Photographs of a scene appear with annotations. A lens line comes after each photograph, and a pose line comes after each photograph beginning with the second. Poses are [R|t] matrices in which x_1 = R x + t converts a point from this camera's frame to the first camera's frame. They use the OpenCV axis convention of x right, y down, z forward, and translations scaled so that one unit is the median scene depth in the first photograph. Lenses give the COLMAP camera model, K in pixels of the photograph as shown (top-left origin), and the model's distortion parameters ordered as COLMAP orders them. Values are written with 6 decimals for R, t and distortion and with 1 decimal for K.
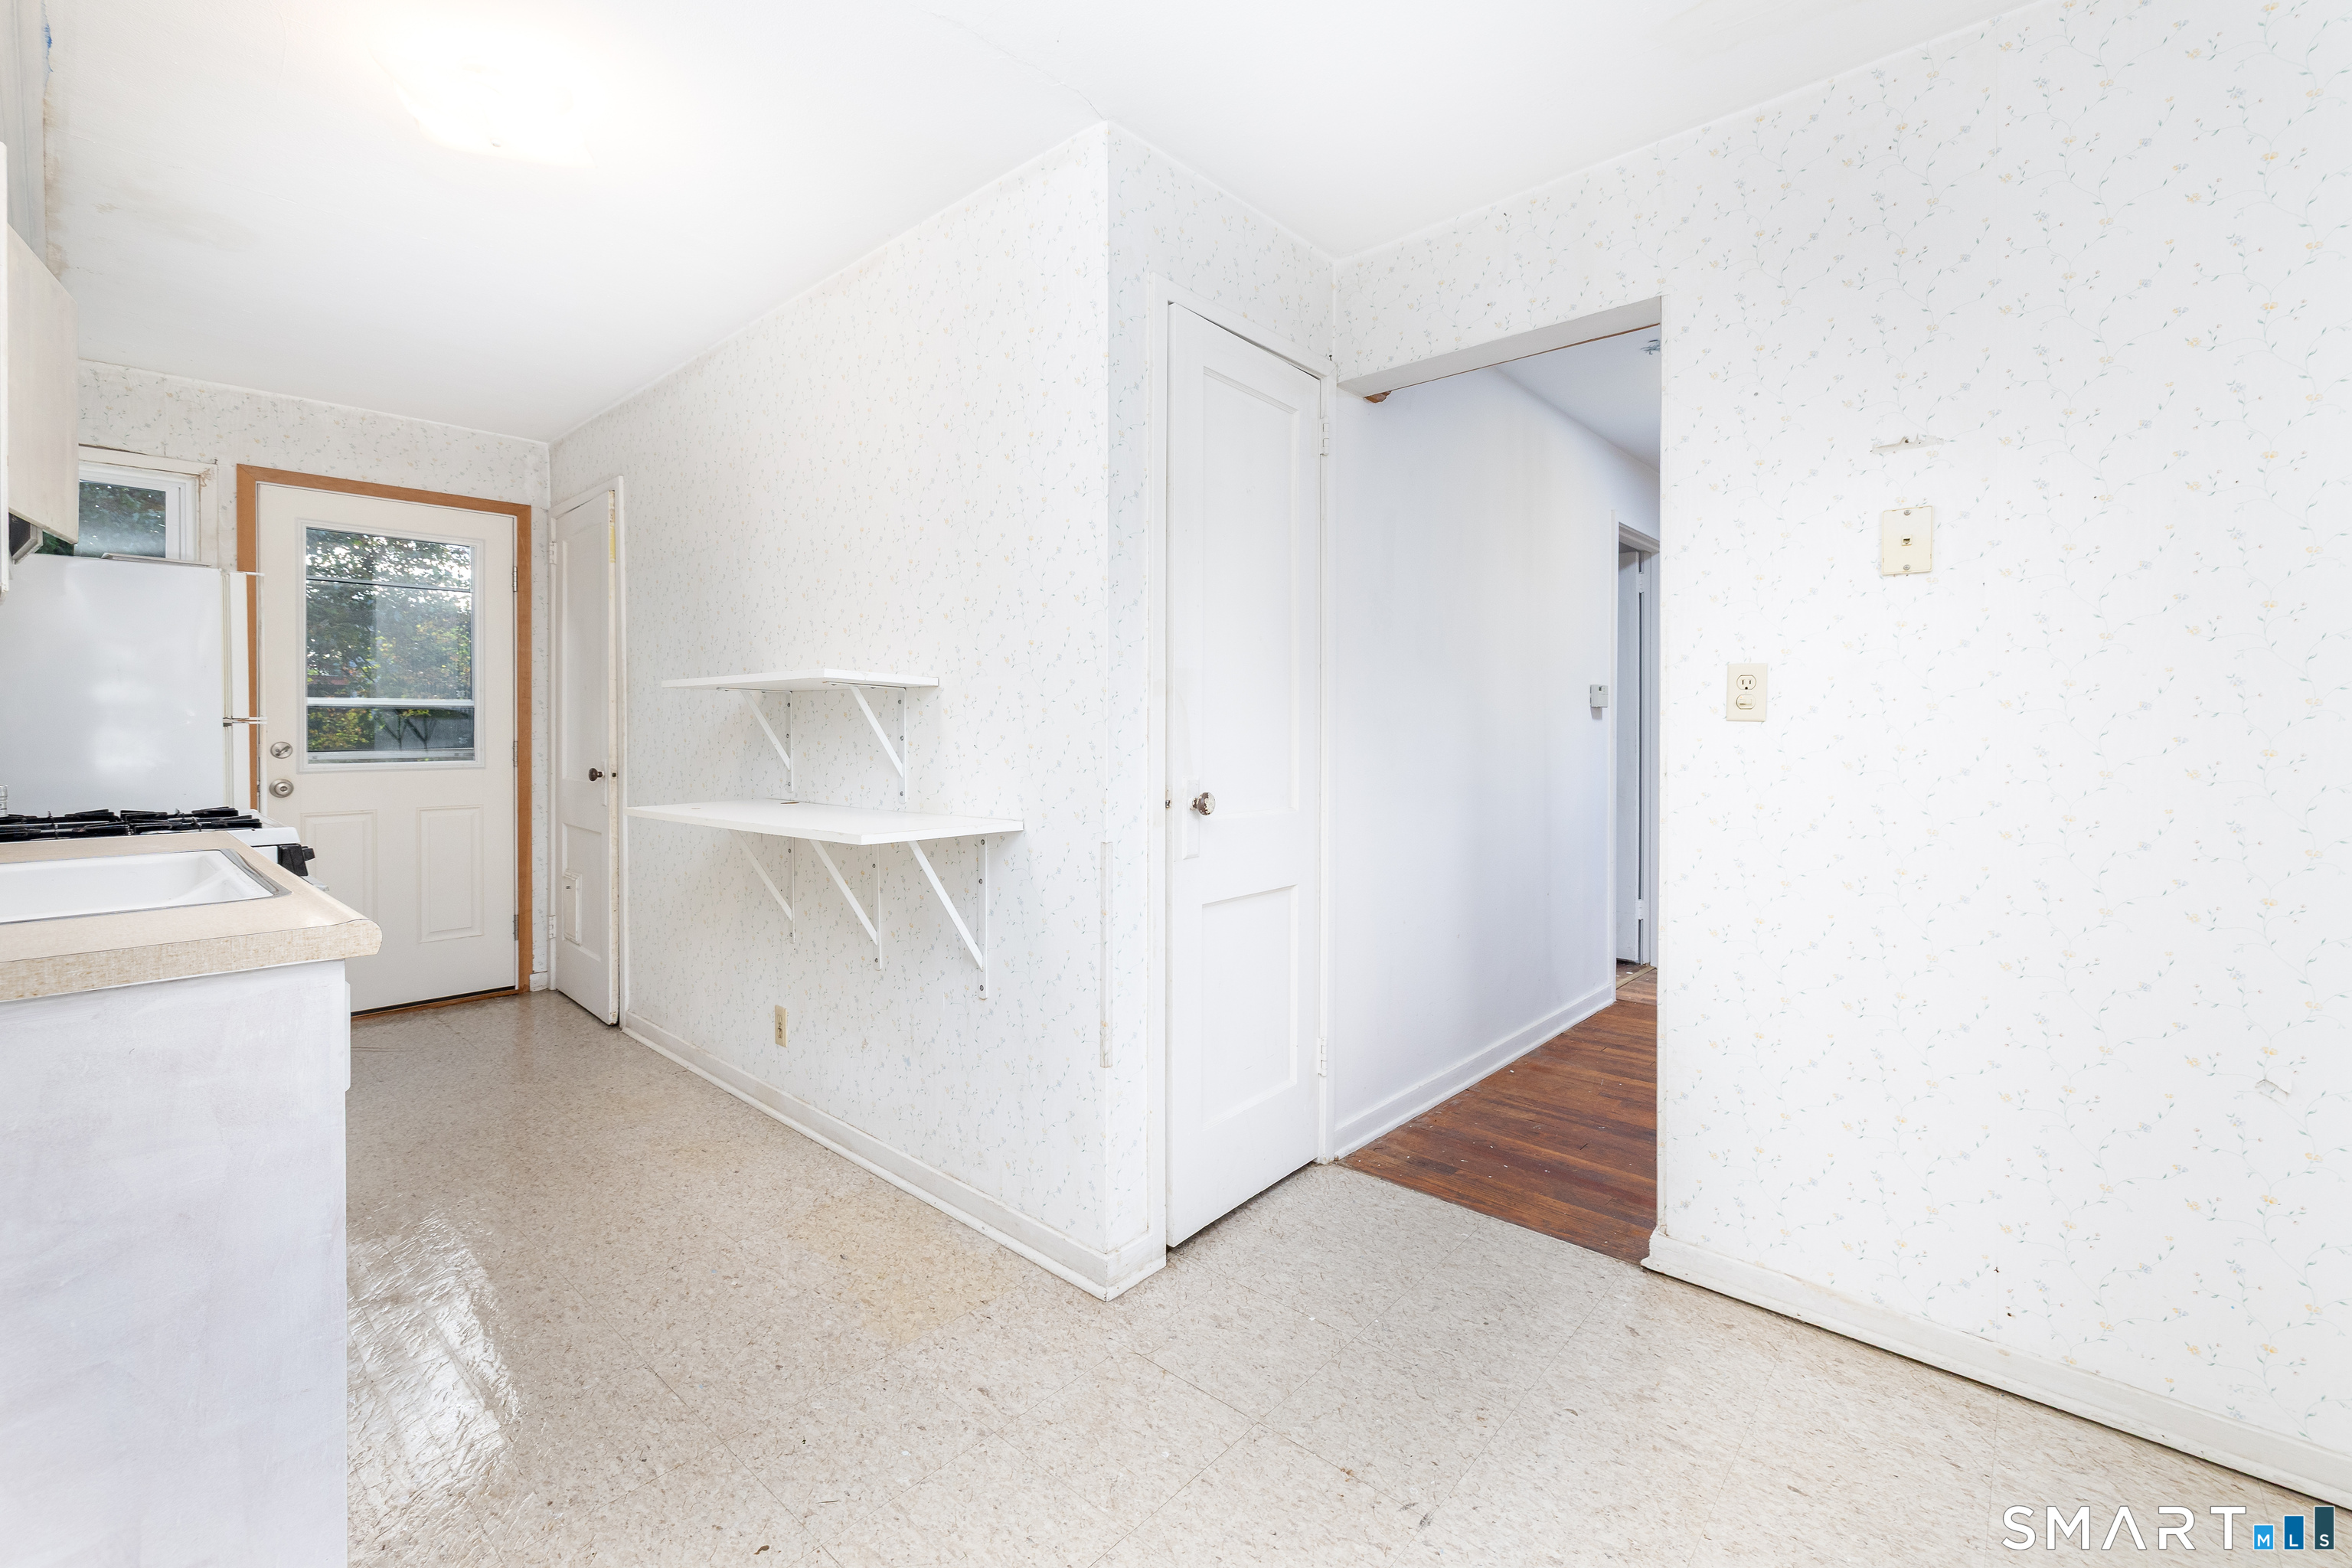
lens RADIAL K [[994.3, 0, 1184.1], [0, 994.3, 765.4], [0, 0, 1]] dist [-0.001469, -0.000585]
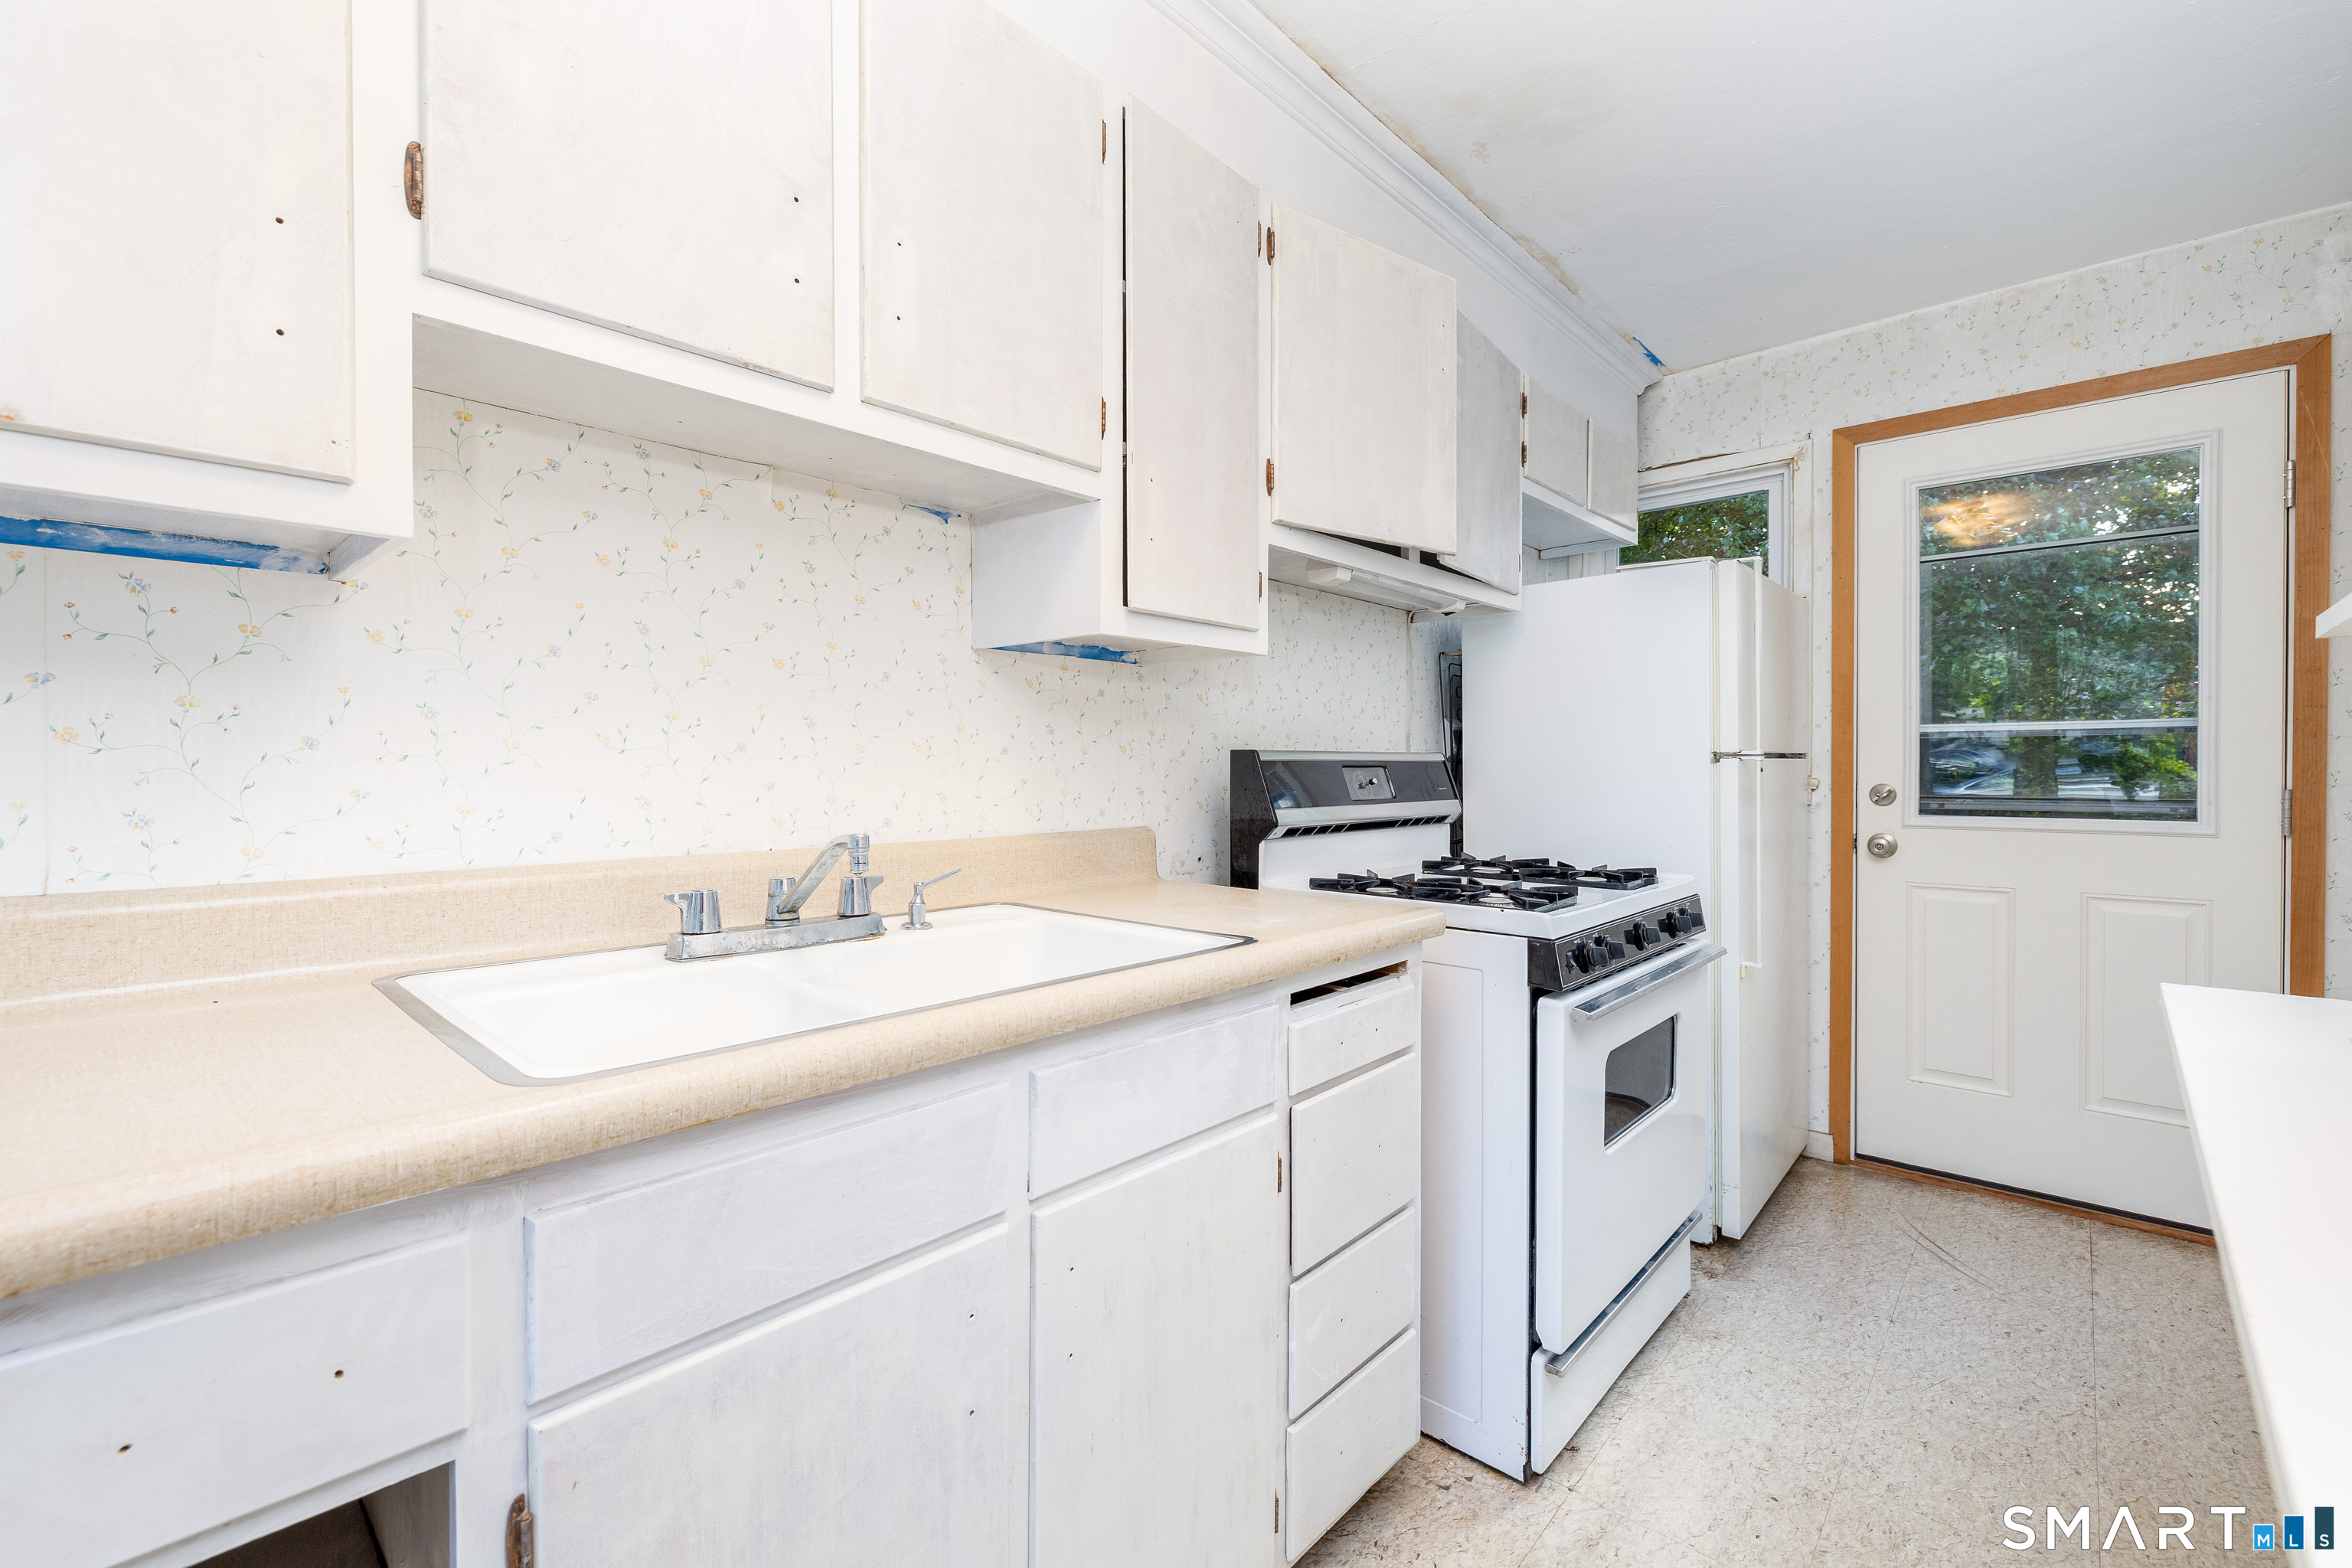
lens RADIAL K [[994.3, 0, 1184.1], [0, 994.3, 765.4], [0, 0, 1]] dist [-0.001469, -0.000585]
pose [[-0.017549, -0.003028, -0.999841, -0.151714], [-0.038801, 0.999244, -0.002345, -0.015749], [0.999093, 0.038754, -0.017653, 0.488456]]
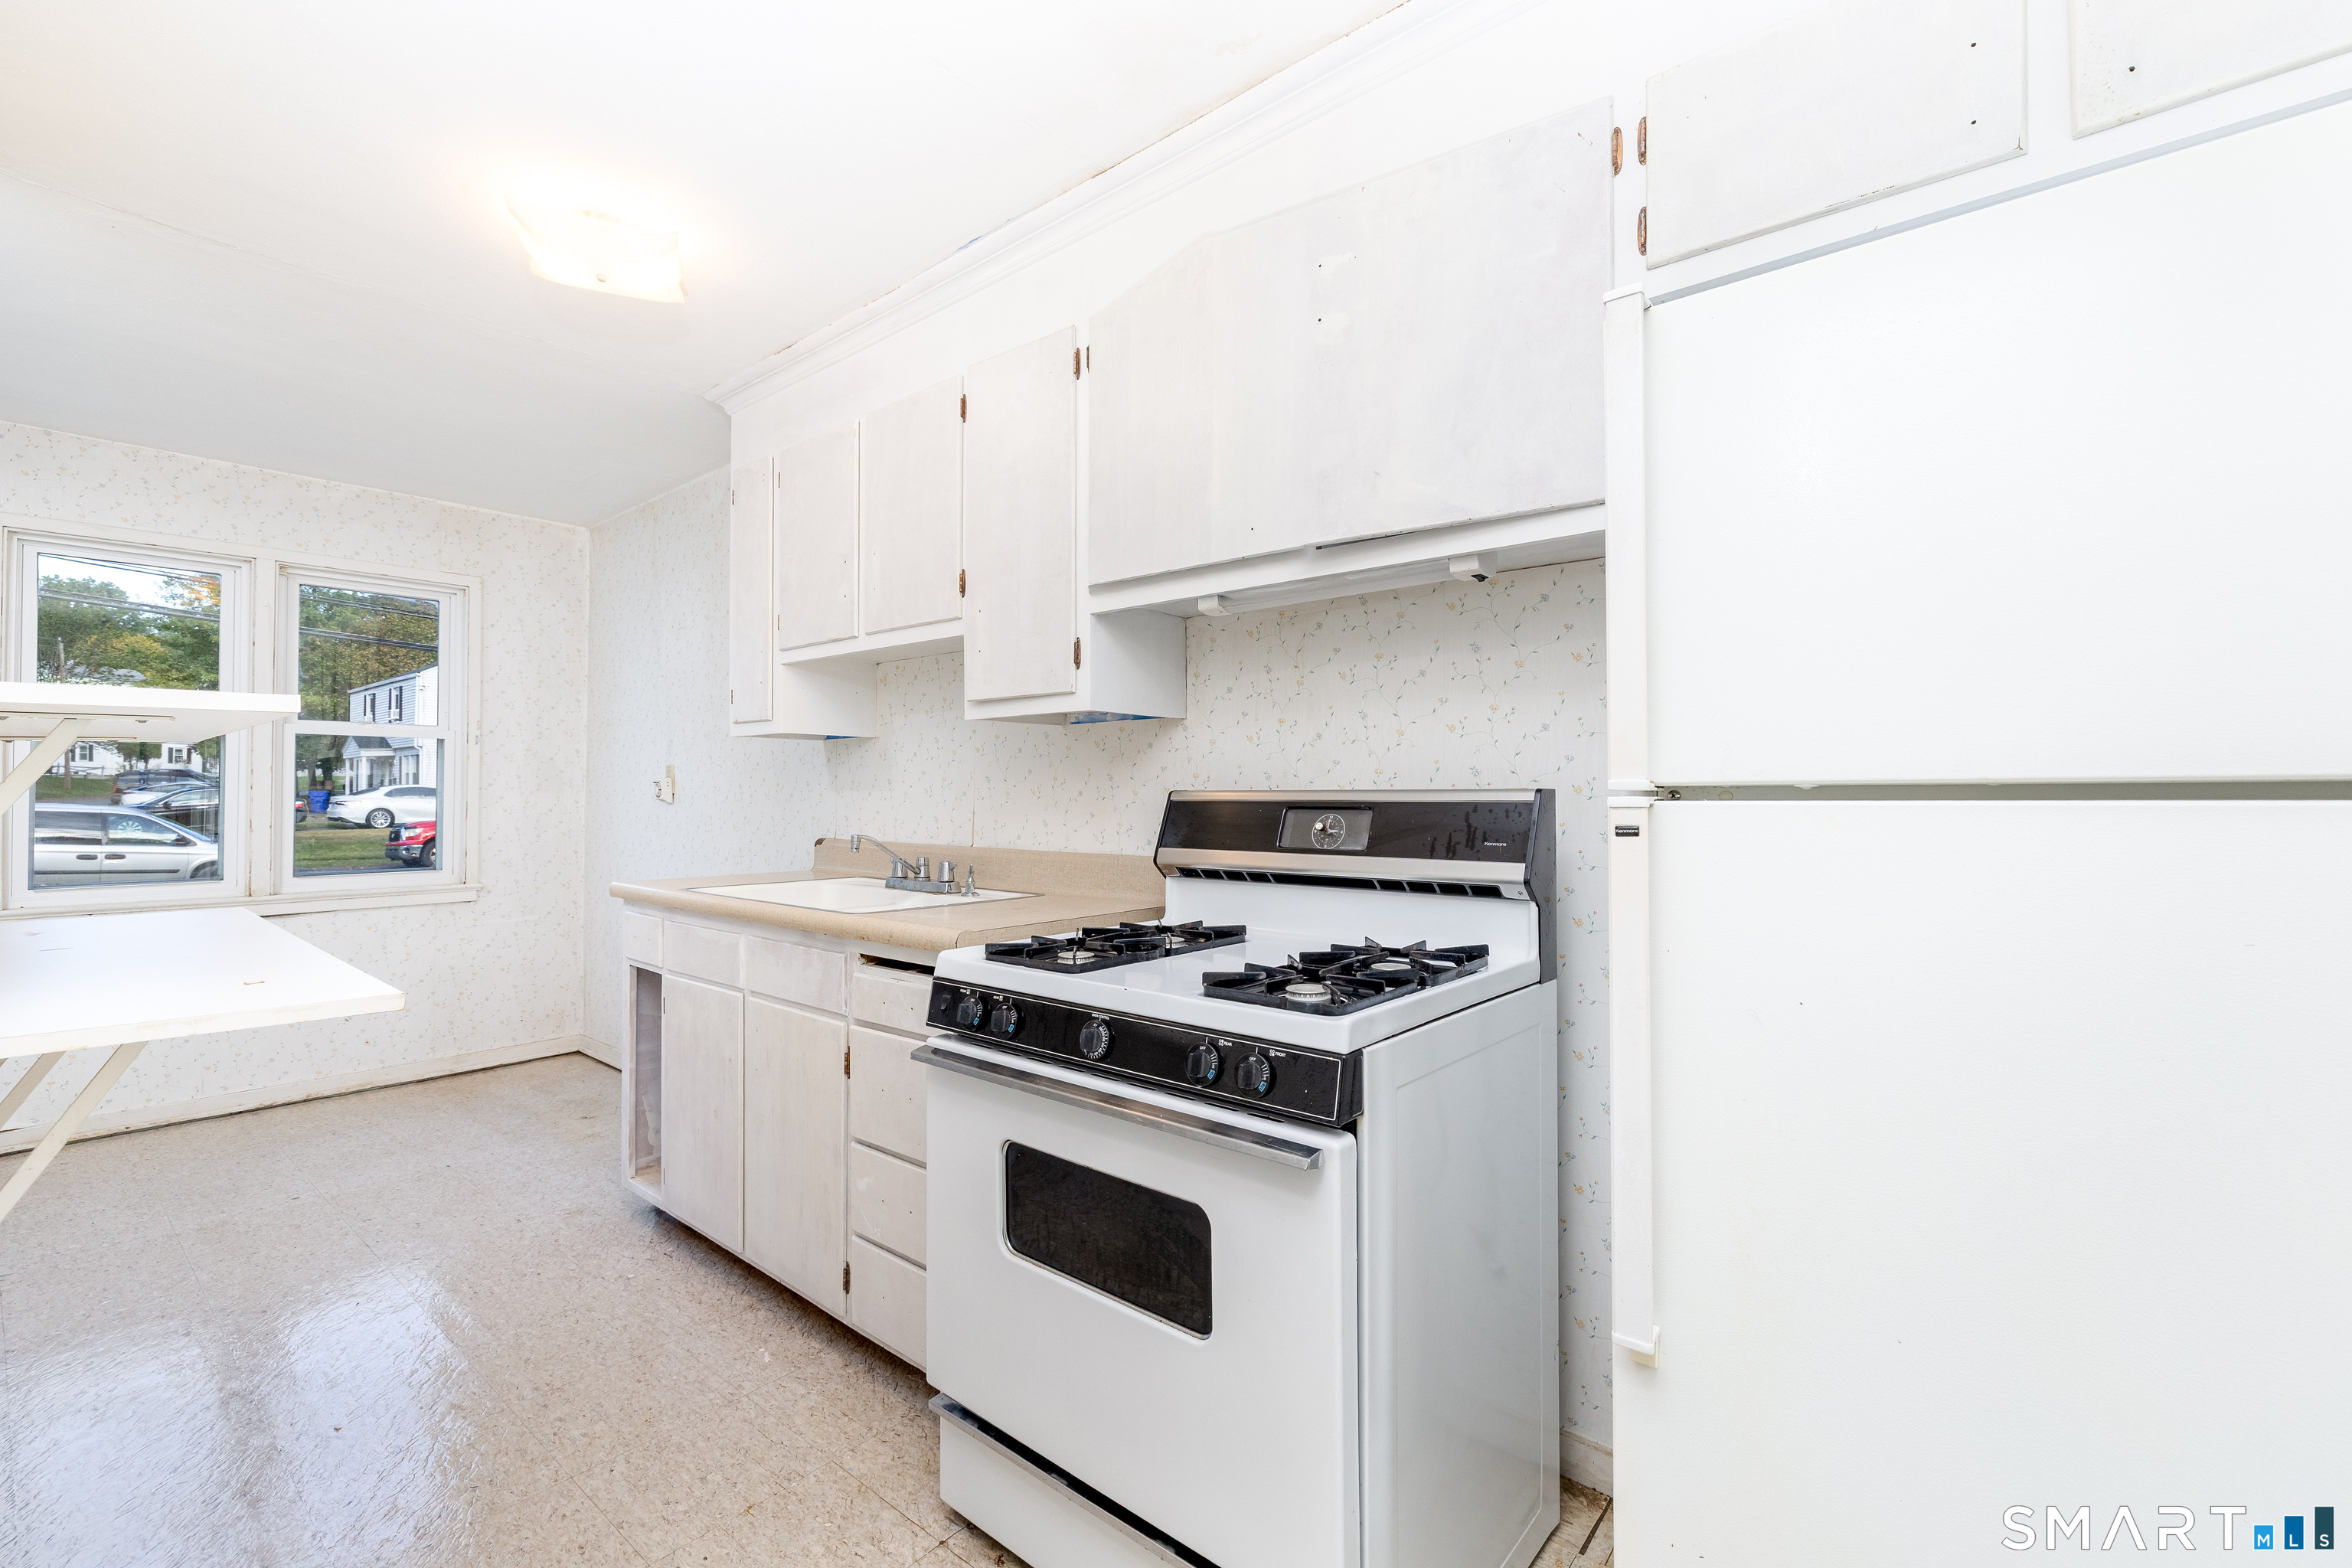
lens RADIAL K [[1007.9, 0, 1176.3], [0, 1007.9, 770.6], [0, 0, 1]] dist [-0.001005, -0.000330]
pose [[-0.999790, -0.002484, -0.020325, -0.669377], [-0.002805, 0.999872, 0.015777, -0.046835], [0.020283, 0.015831, -0.999669, 1.079440]]
